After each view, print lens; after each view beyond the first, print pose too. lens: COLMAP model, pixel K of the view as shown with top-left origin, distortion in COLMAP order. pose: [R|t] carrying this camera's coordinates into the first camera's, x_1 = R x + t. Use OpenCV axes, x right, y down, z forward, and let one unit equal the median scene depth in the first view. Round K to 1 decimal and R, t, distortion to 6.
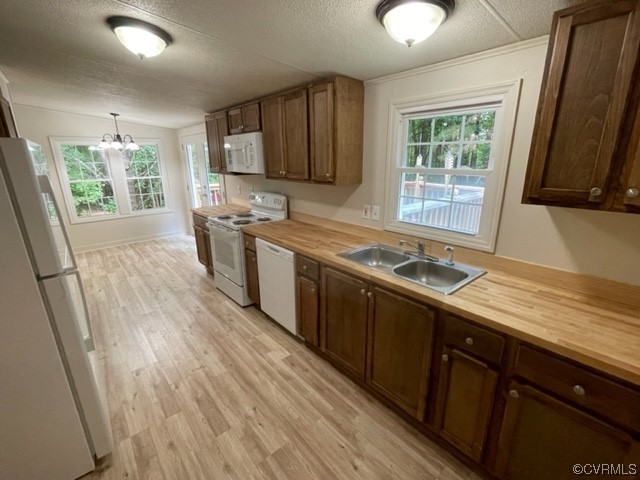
lens RADIAL K [[295.7, 0, 315.2], [0, 295.7, 242.8], [0, 0, 1]] dist [-0.003022, -0.000243]
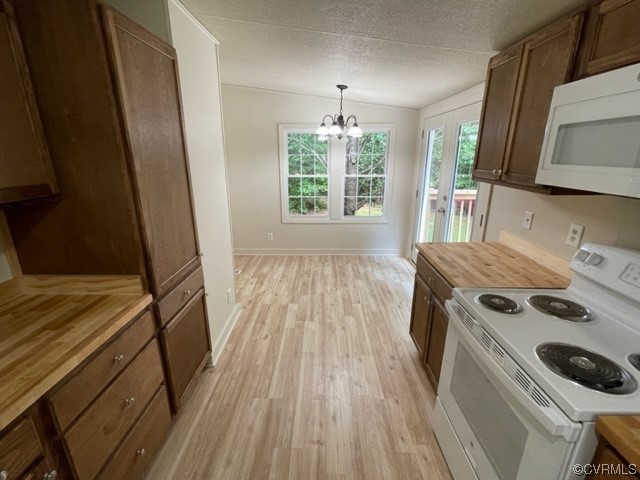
lens RADIAL K [[295.7, 0, 315.2], [0, 295.7, 242.8], [0, 0, 1]] dist [-0.003022, -0.000243]
pose [[0.753224, 0.203240, -0.625577, -0.387561], [-0.192673, 0.977523, 0.085594, -0.217866], [0.628912, 0.056060, 0.775453, 0.805539]]
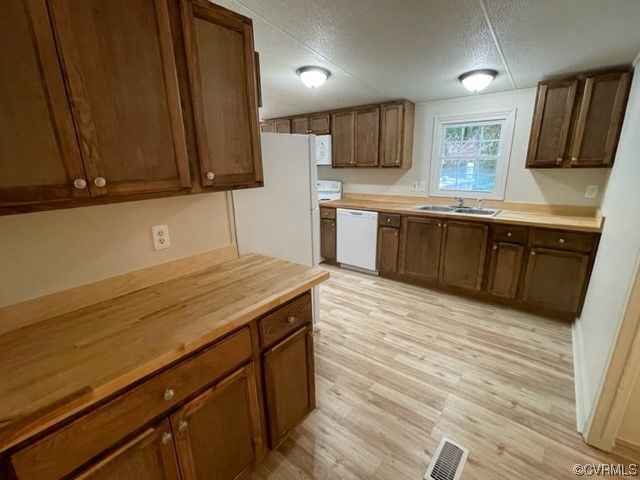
lens RADIAL K [[295.7, 0, 315.2], [0, 295.7, 242.8], [0, 0, 1]] dist [-0.003022, -0.000243]
pose [[0.982604, -0.056685, 0.176850, -0.658405], [0.059846, 0.998128, -0.012590, 0.186547], [-0.175805, 0.022954, 0.984157, -0.442261]]
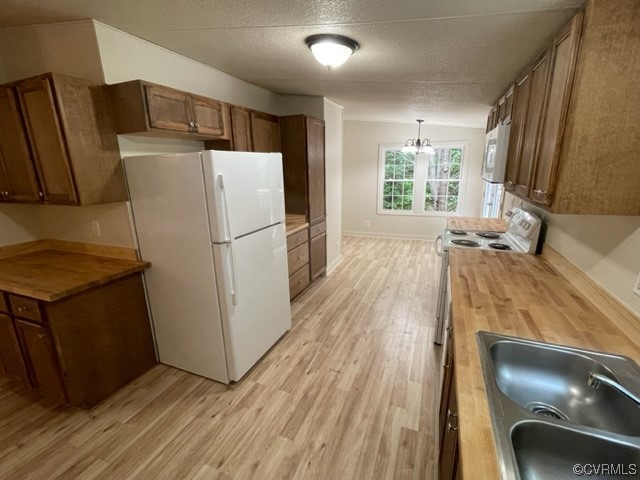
lens RADIAL K [[296.7, 0, 315.5], [0, 296.7, 240.6], [0, 0, 1]] dist [-0.000408, -0.000029]
pose [[0.462900, 0.224210, -0.857586, 0.330361], [-0.234546, 0.963980, 0.125425, -0.110223], [0.854817, 0.143084, 0.498814, 0.362447]]
